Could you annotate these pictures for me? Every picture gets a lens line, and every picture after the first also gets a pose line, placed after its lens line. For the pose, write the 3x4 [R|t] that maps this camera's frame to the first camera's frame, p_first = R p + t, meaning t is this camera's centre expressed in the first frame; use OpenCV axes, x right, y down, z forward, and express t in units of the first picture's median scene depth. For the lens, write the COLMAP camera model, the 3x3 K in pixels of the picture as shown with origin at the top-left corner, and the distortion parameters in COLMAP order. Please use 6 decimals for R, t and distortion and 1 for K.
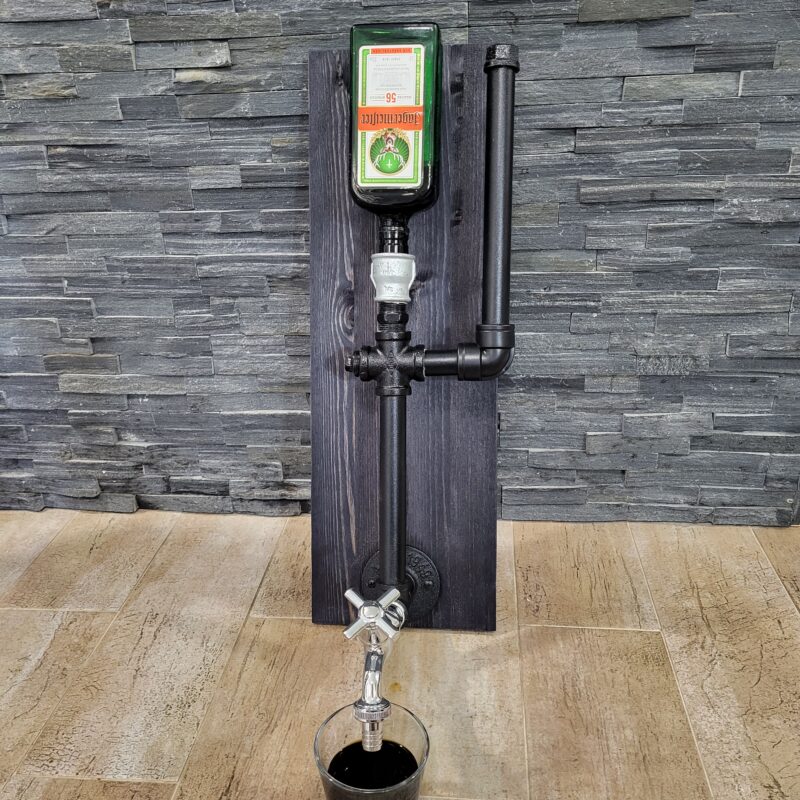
lens RADIAL K [[377.6, 0, 400.0], [0, 377.6, 400.0], [0, 0, 1]] dist [0.014766, -0.002735]
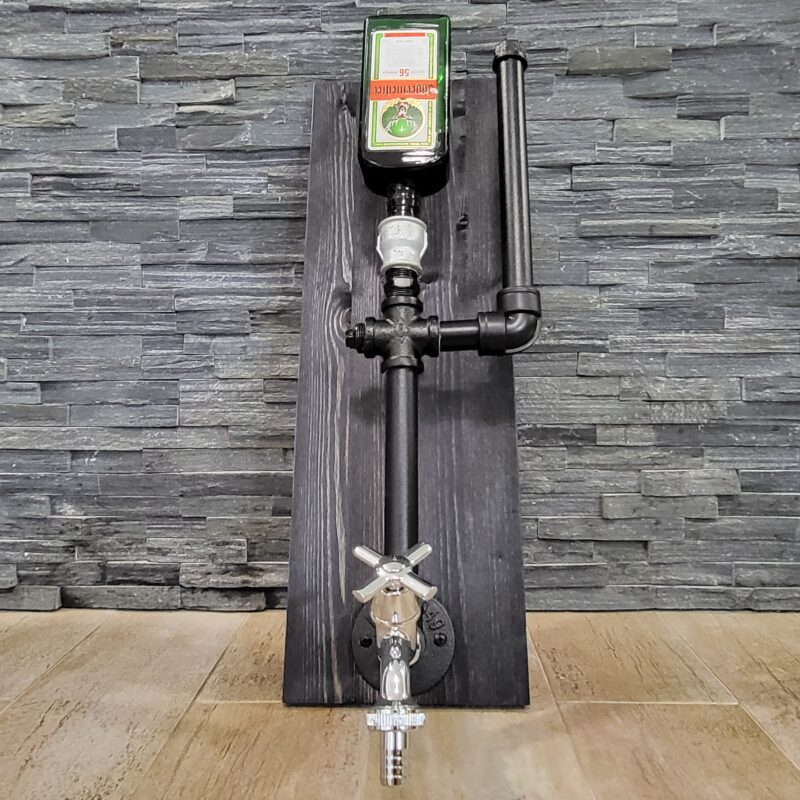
lens RADIAL K [[414.9, 0, 403.0], [0, 414.9, 396.4], [0, 0, 1]] dist [0.002535, 0.000627]
pose [[0.999006, 0.014072, 0.042306, -0.025964], [-0.005031, 0.978406, -0.206633, 0.110466], [-0.044300, 0.206214, 0.977504, 0.049198]]
